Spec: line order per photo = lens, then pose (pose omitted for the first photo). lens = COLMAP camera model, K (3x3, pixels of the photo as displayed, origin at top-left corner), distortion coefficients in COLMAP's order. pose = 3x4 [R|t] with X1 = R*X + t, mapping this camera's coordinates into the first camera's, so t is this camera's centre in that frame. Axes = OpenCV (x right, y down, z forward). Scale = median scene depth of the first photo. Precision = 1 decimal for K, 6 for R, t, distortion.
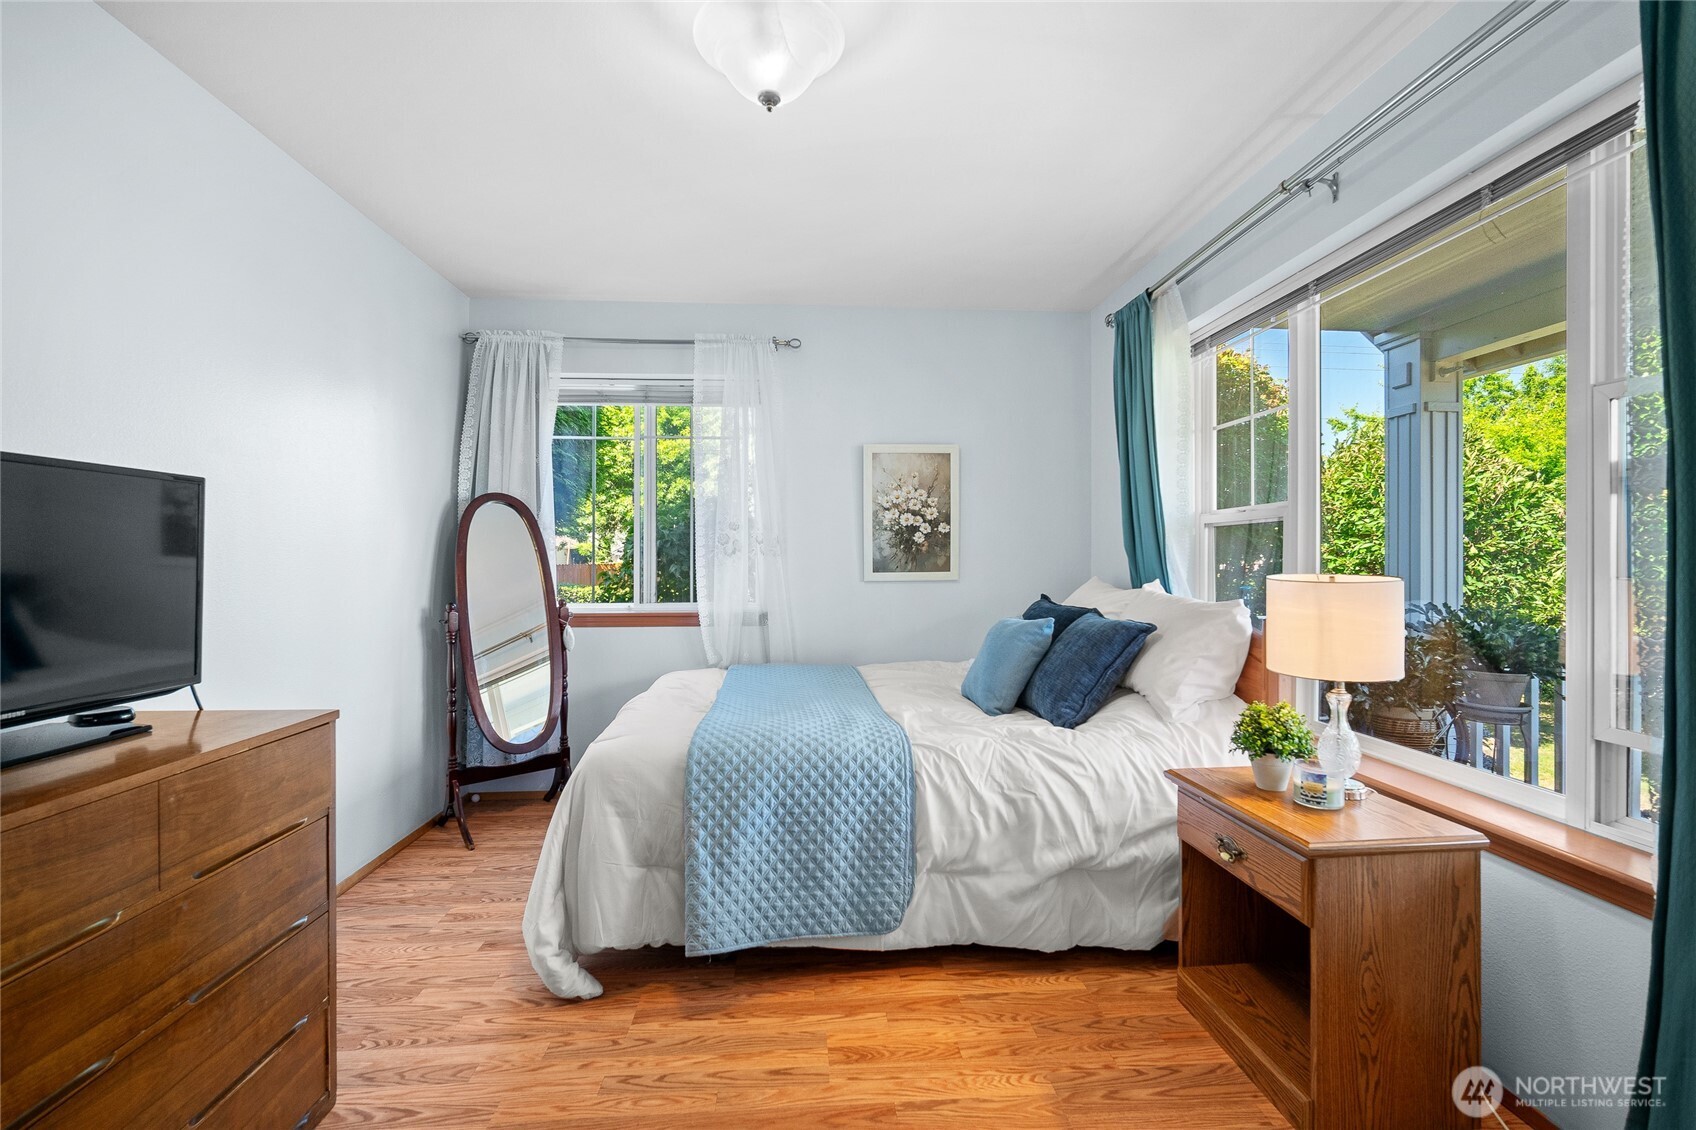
lens RADIAL K [[741.2, 0, 851.0], [0, 741.2, 561.8], [0, 0, 1]] dist [-0.015181, 0.005288]
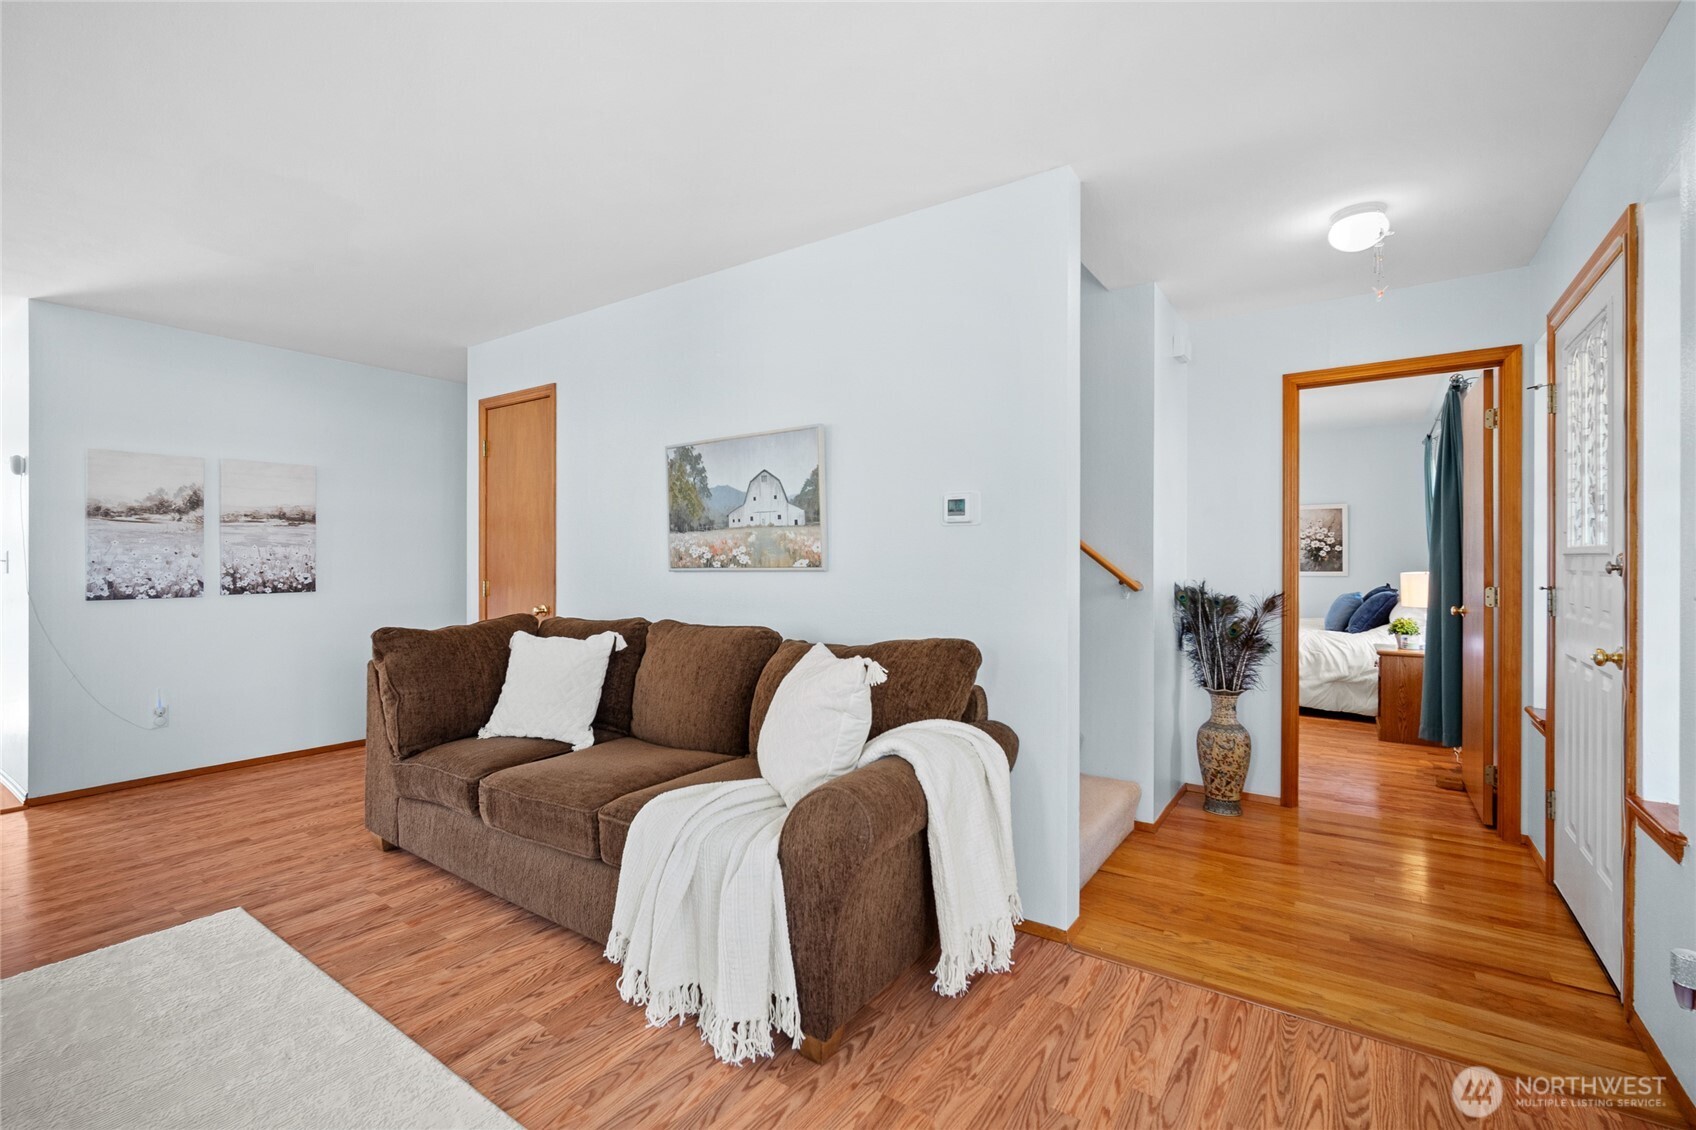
lens RADIAL K [[741.2, 0, 847.7], [0, 741.2, 564.2], [0, 0, 1]] dist [-0.015181, 0.005288]
pose [[0.780900, 0.005992, -0.624628, 0.458541], [-0.002390, 0.999975, 0.006604, -0.020771], [0.624652, -0.003664, 0.780895, -1.763765]]
